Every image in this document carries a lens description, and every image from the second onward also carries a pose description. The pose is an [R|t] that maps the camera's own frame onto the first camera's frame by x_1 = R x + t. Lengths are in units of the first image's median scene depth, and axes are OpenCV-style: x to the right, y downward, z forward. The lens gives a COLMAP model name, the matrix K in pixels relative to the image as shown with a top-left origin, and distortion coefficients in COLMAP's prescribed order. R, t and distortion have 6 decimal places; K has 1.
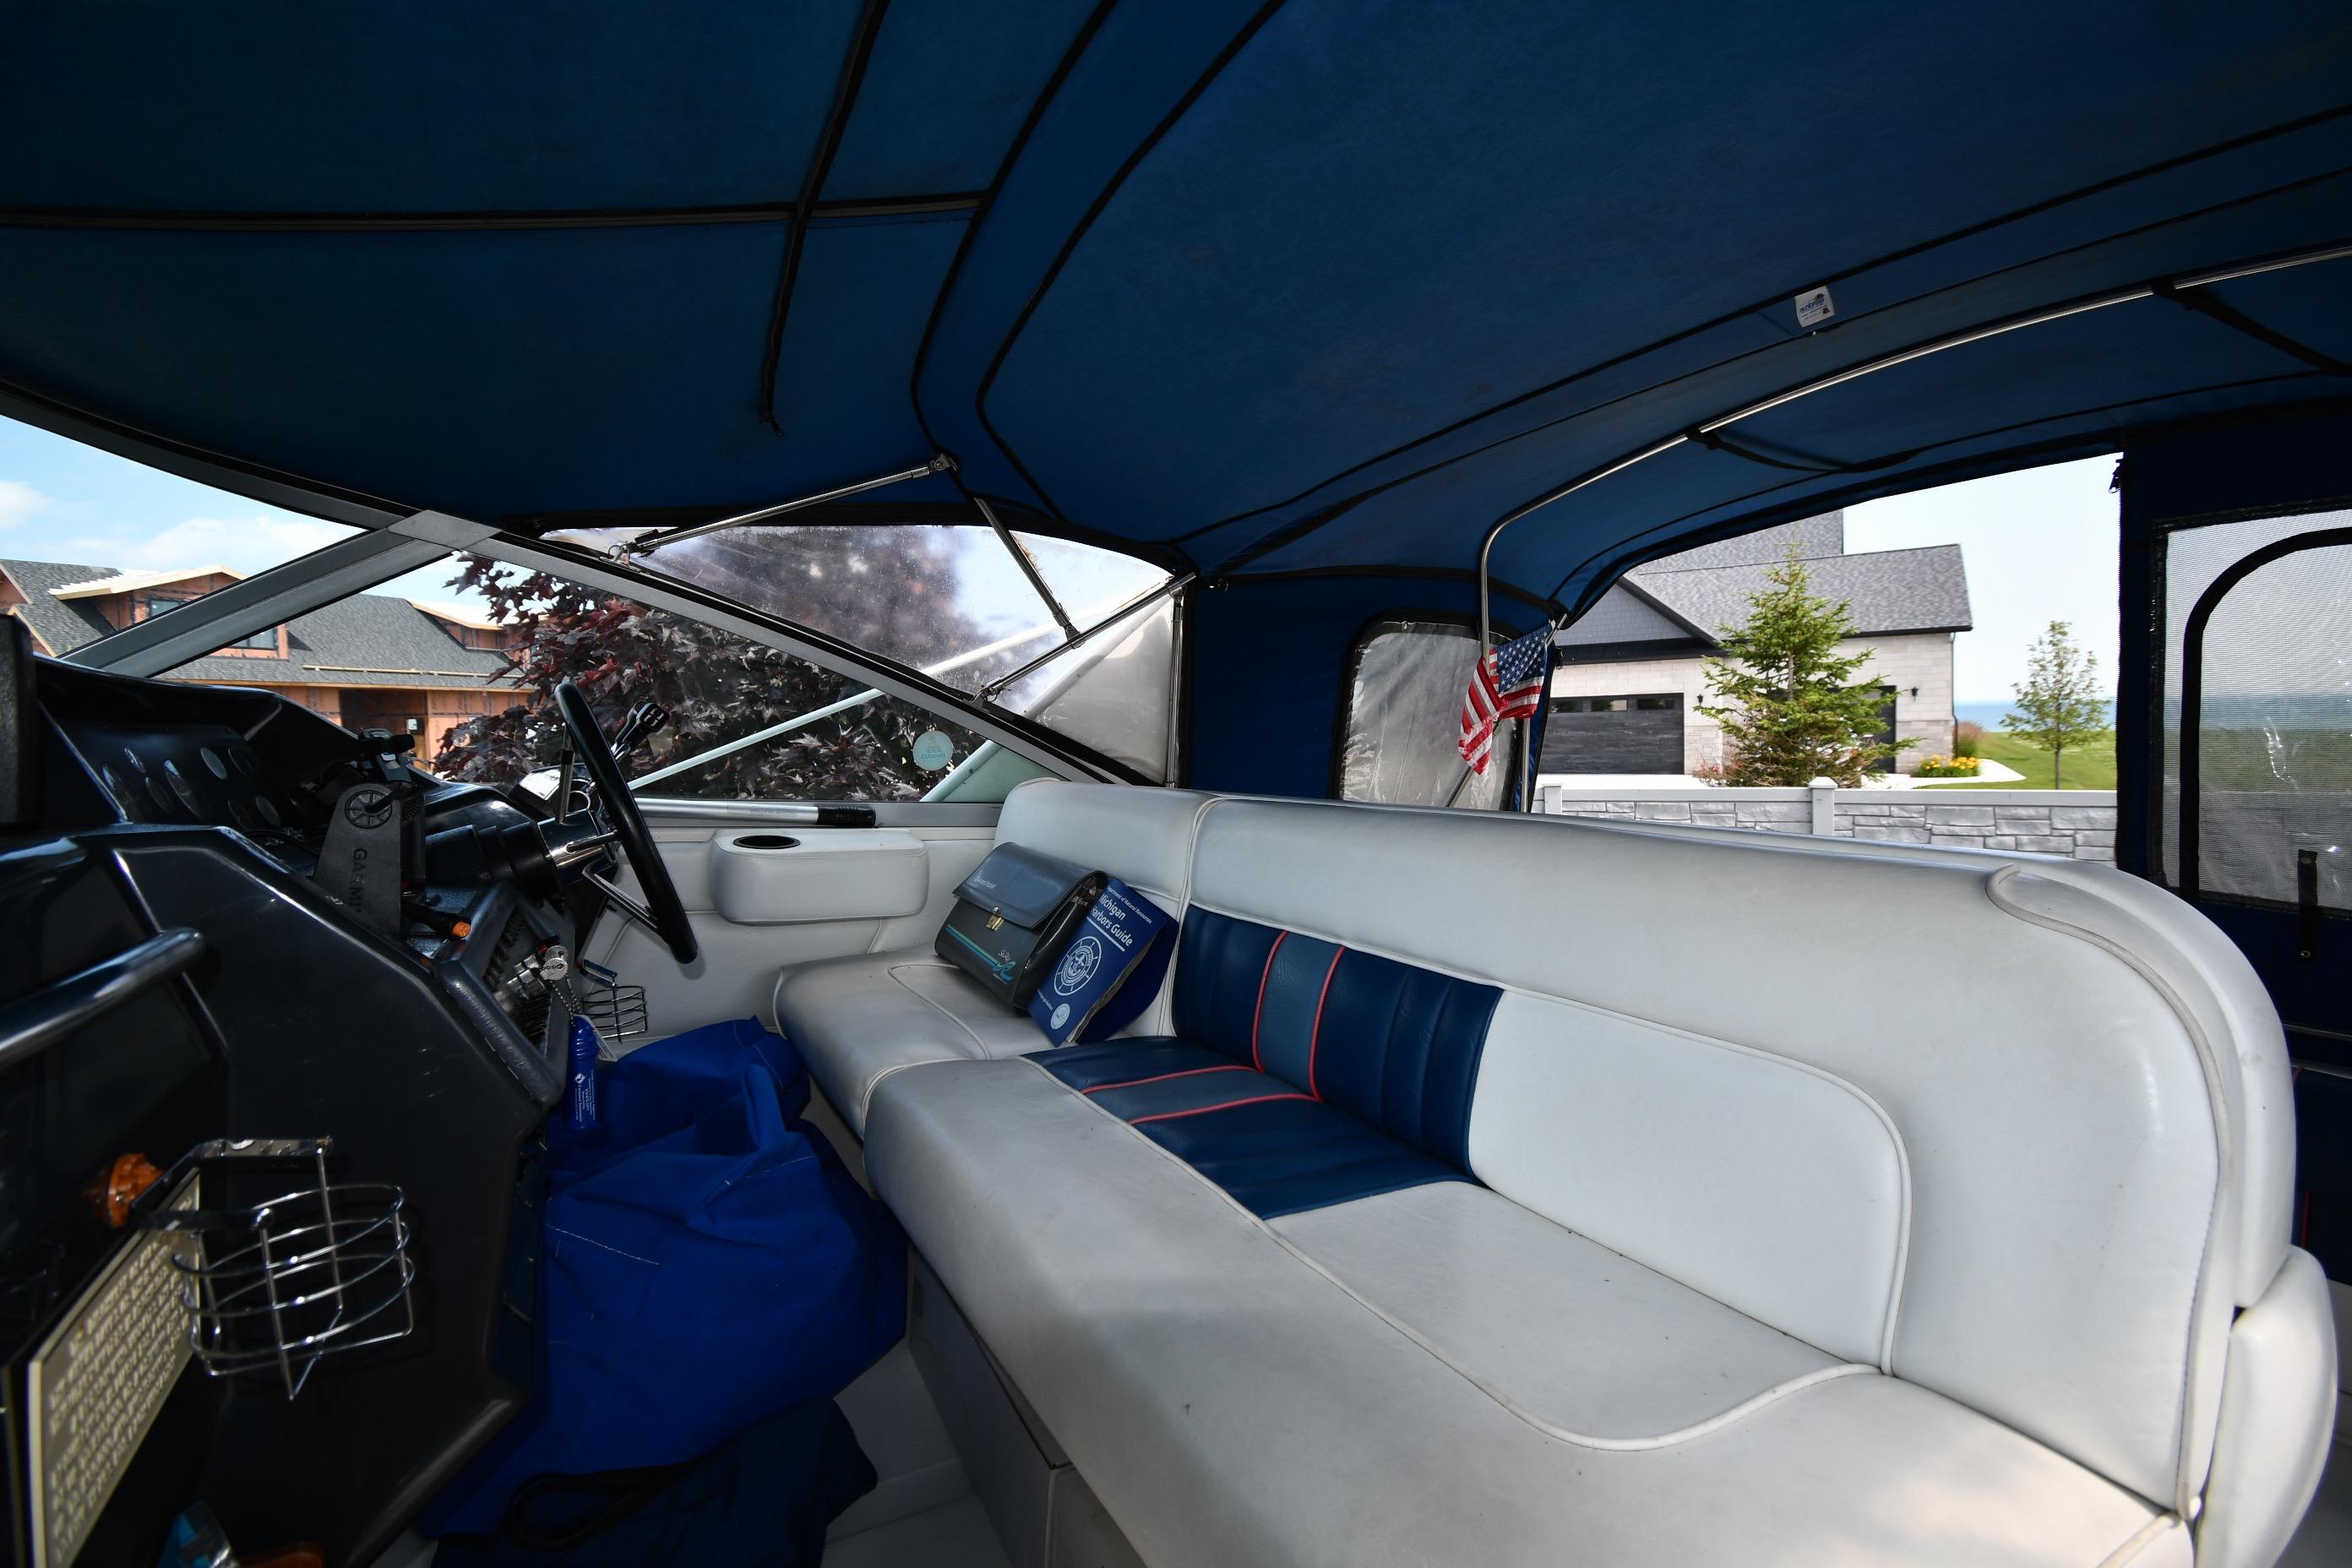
lens RADIAL K [[1044.6, 0, 1174.3], [0, 1044.6, 771.7], [0, 0, 1]] dist [0.007772, -0.017080]
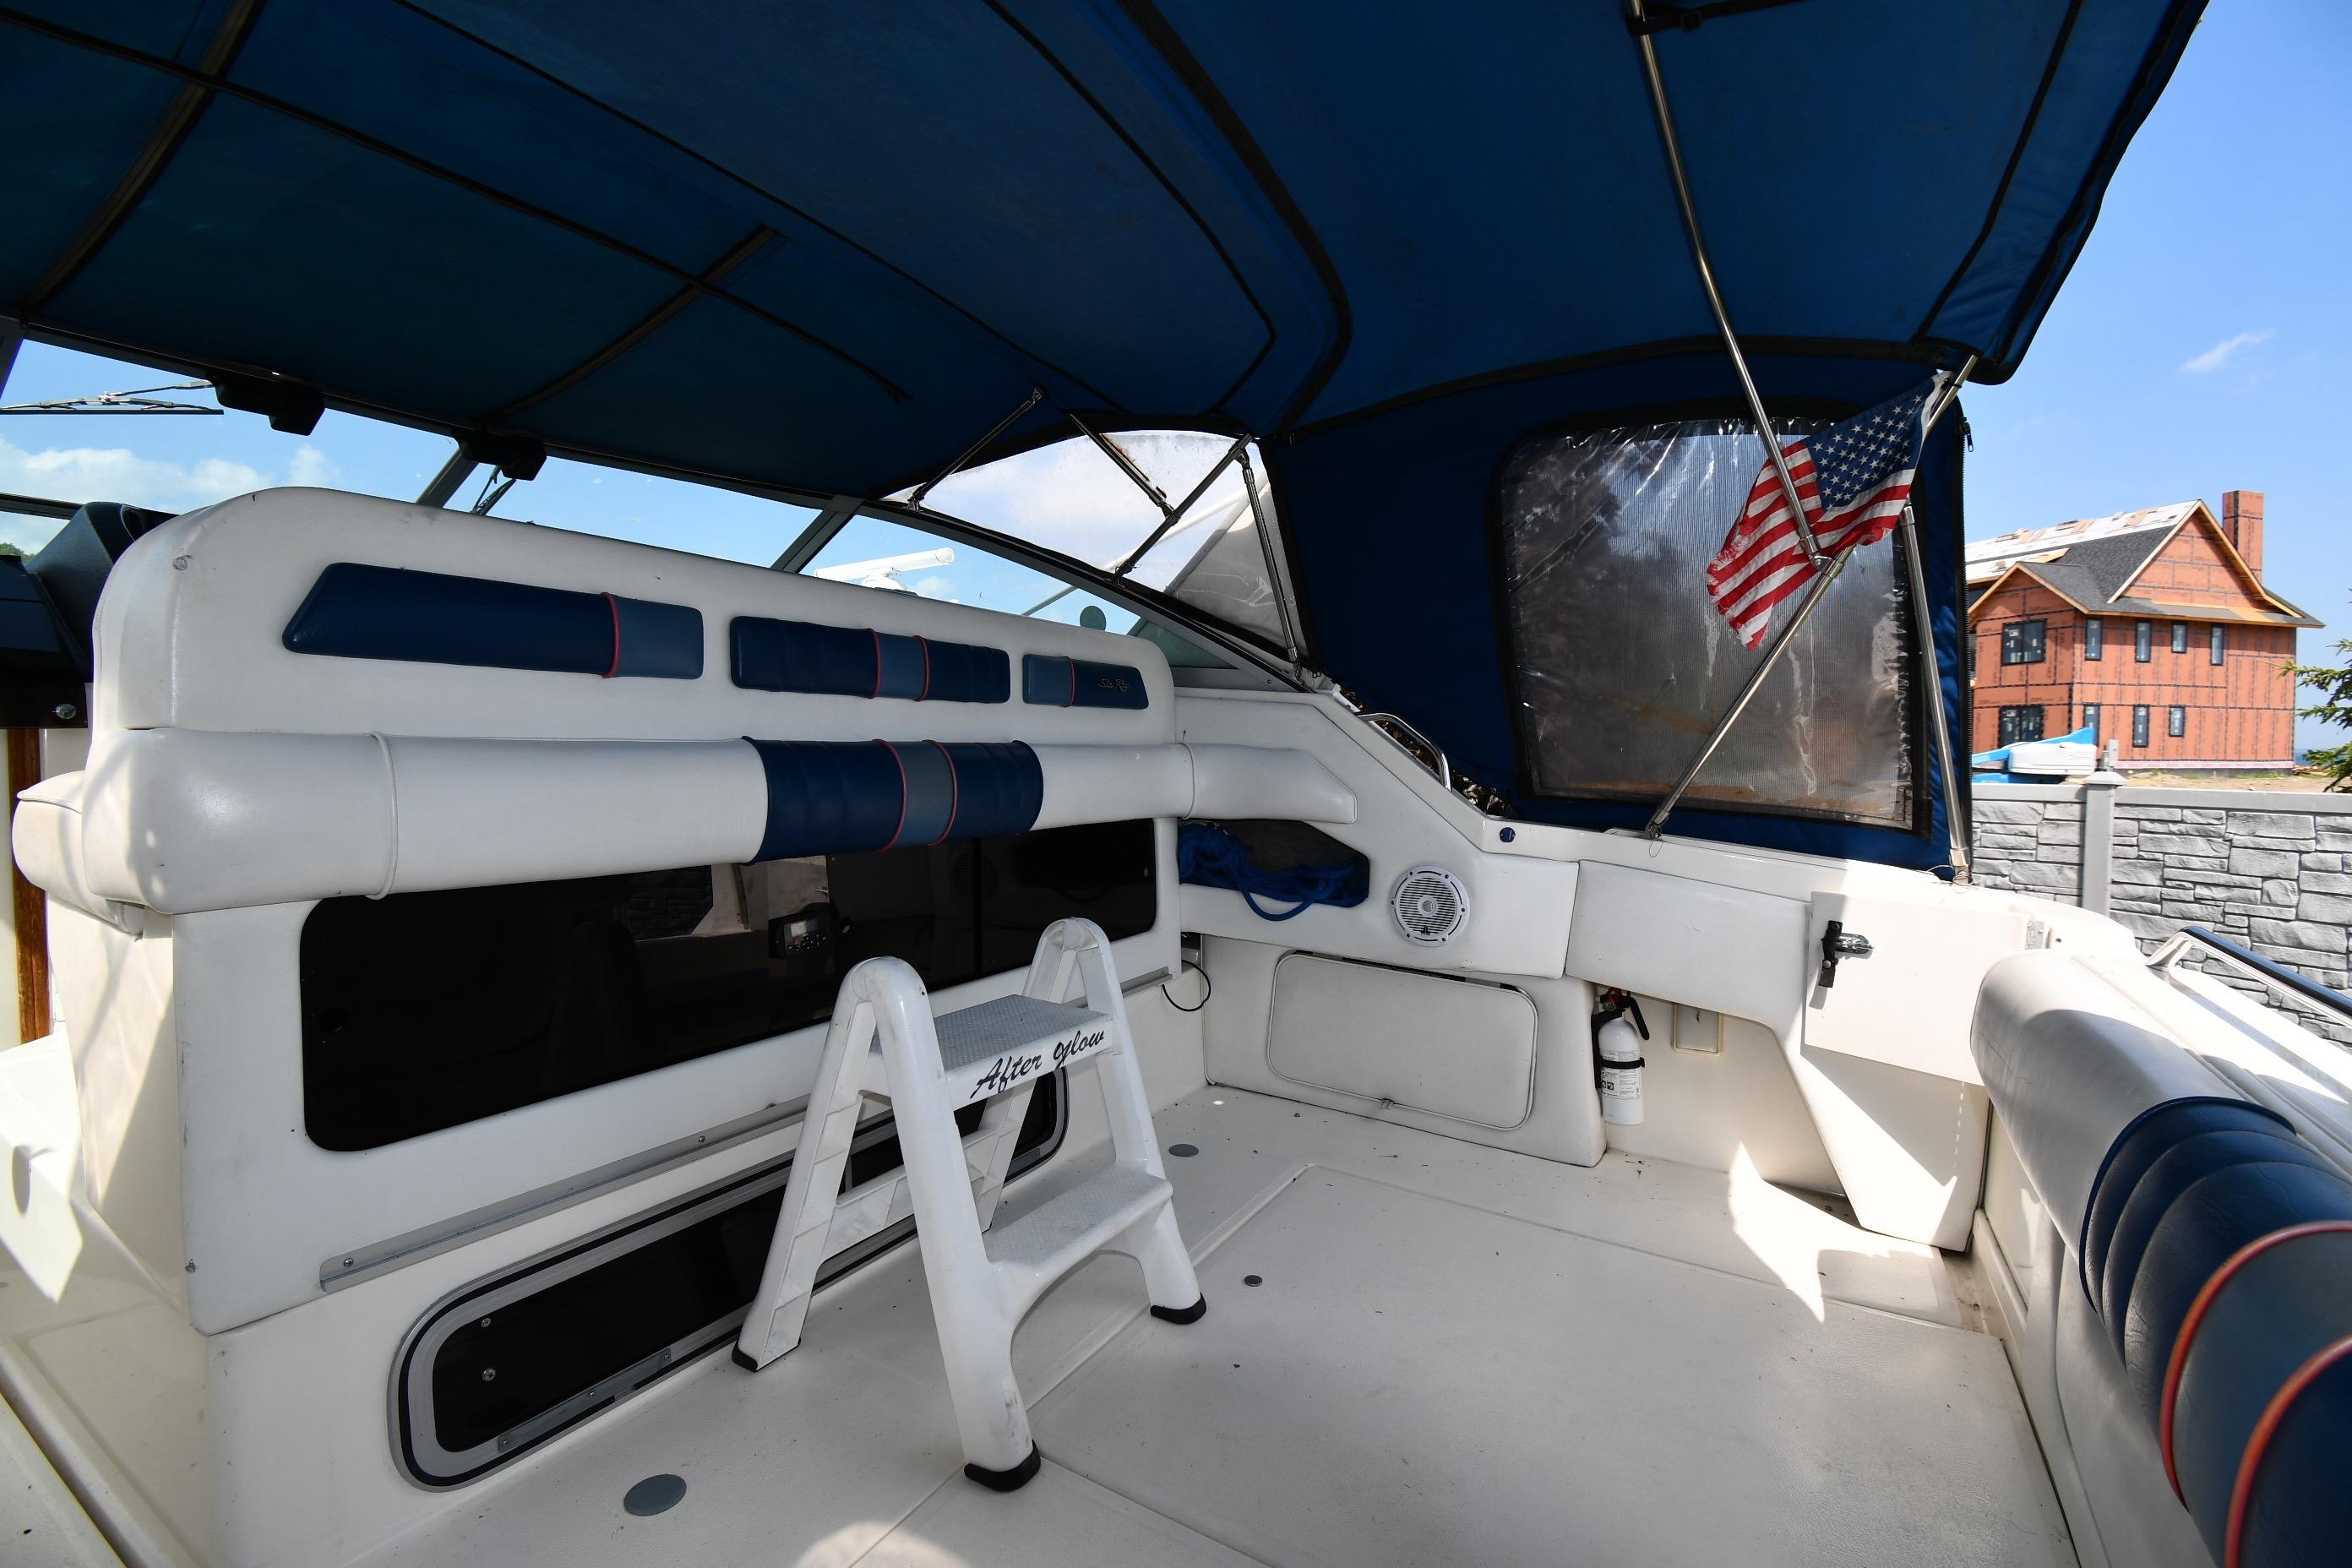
lens RADIAL K [[1044.6, 0, 1184.1], [0, 1044.6, 787.6], [0, 0, 1]] dist [0.007772, -0.017080]
pose [[0.494547, 0.054813, -0.867421, 0.921734], [-0.055463, 0.997966, 0.031441, 0.131400], [0.867380, 0.032561, 0.496581, 0.463532]]
